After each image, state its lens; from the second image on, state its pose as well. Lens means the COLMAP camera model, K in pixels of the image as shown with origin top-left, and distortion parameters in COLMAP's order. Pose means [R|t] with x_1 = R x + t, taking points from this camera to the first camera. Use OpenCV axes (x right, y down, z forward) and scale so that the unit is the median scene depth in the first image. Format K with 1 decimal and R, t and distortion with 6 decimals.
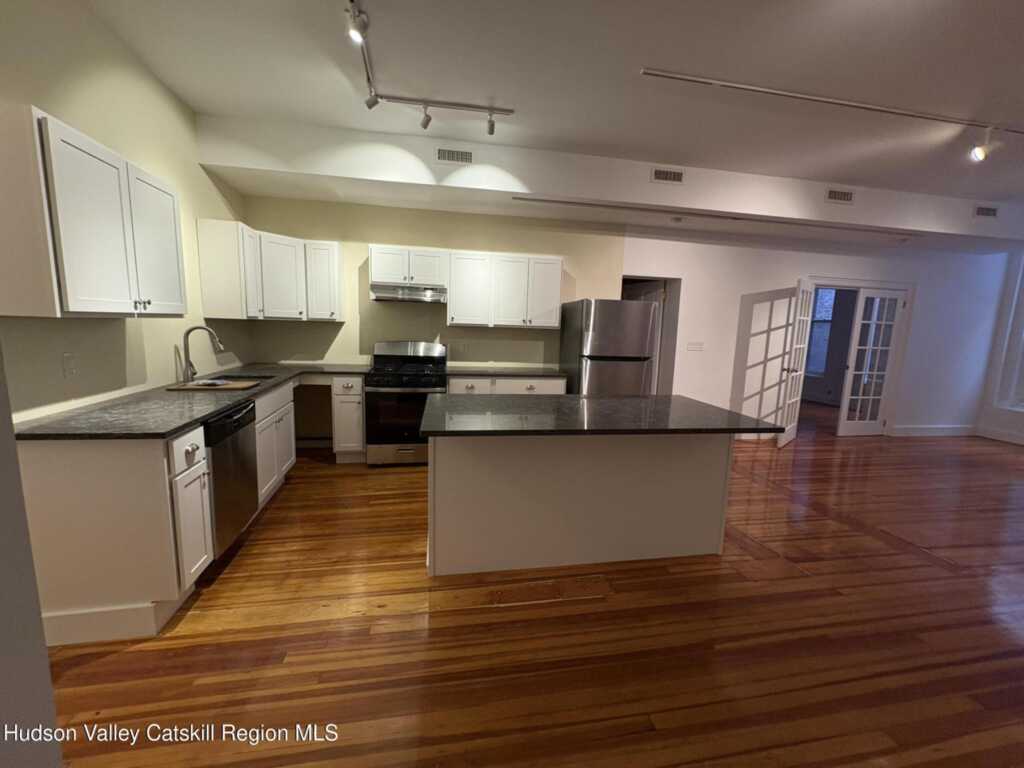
lens RADIAL K [[406.6, 0, 509.9], [0, 406.6, 381.0], [0, 0, 1]] dist [0.000228, 0.000431]
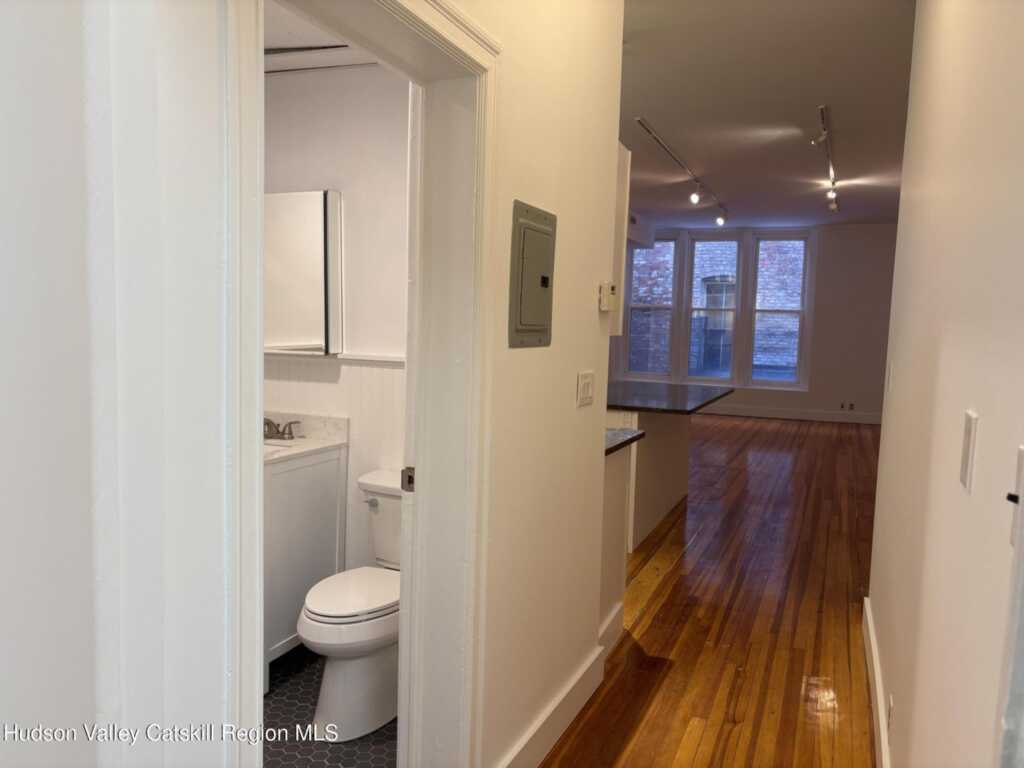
lens RADIAL K [[781.8, 0, 512.0], [0, 781.8, 384.0], [0, 0, 1]] dist [0.005498, 0.003803]
pose [[0.543017, -0.087218, 0.835180, -1.057557], [0.100009, 0.994230, 0.038804, -0.048190], [-0.833745, 0.062454, 0.548606, 0.033411]]
